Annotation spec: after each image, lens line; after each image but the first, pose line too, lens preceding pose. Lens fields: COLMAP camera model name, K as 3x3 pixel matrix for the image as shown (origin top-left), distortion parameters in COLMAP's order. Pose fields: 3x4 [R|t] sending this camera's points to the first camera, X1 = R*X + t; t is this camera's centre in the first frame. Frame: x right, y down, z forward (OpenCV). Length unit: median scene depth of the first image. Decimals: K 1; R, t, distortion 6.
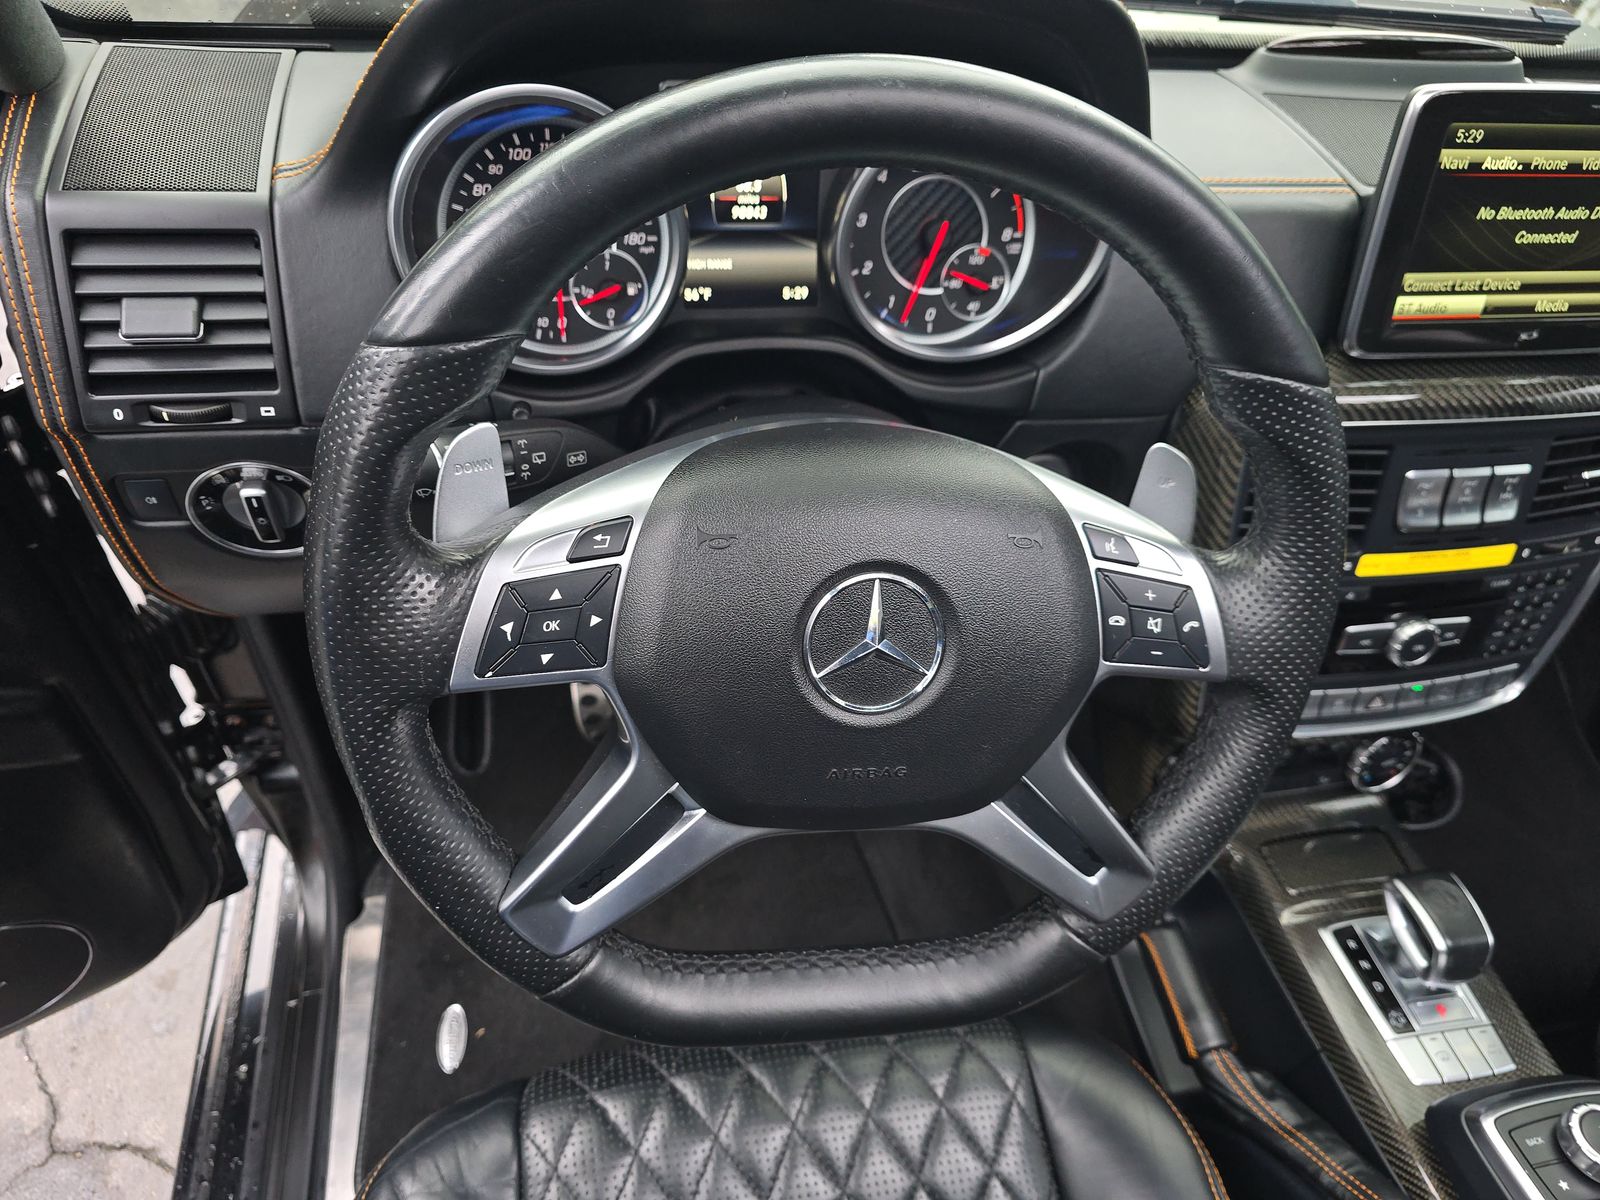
lens RADIAL K [[1117.2, 0, 800.0], [0, 1117.2, 600.0], [0, 0, 1]] dist [0.008775, 0.008166]
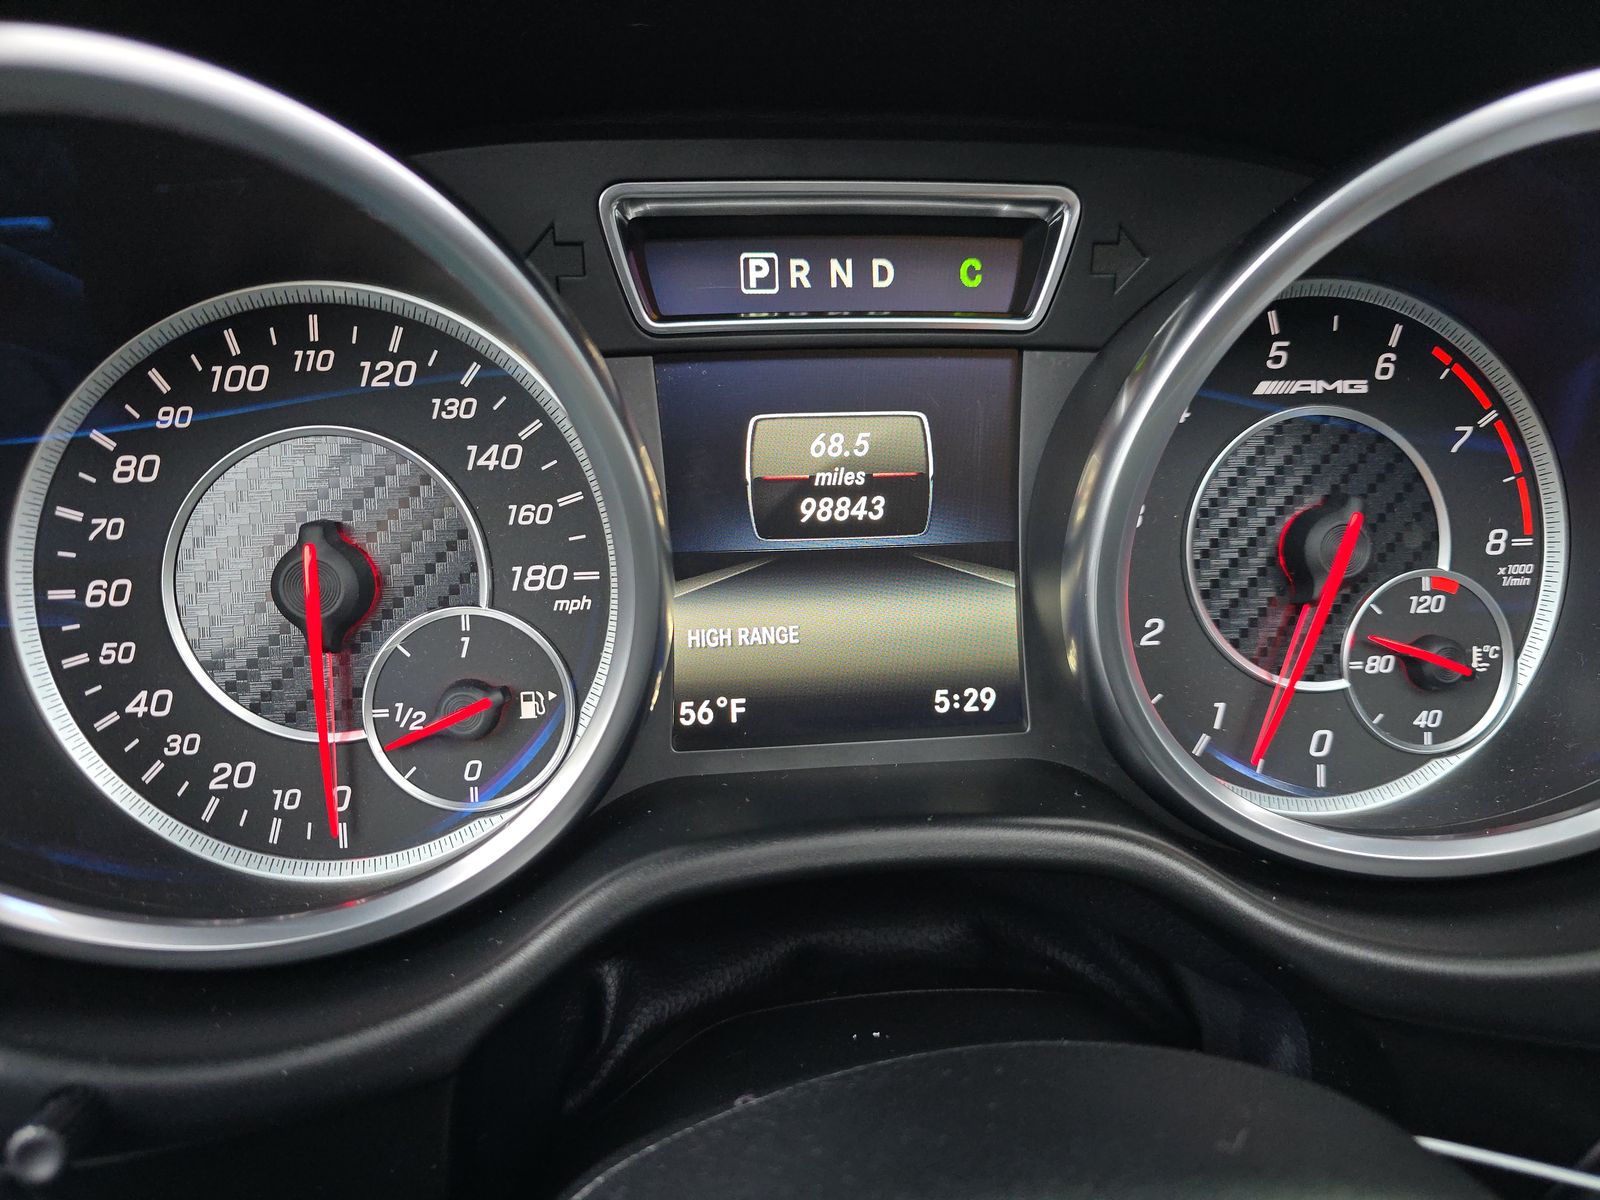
lens RADIAL K [[1076.0, 0, 800.0], [0, 1076.0, 600.0], [0, 0, 1]] dist [0.020395, 0.001645]
pose [[0.991116, -0.033777, -0.128641, -0.011760], [-0.008608, 0.948895, -0.315475, -0.186006], [0.132722, 0.313780, 0.940174, 0.620472]]
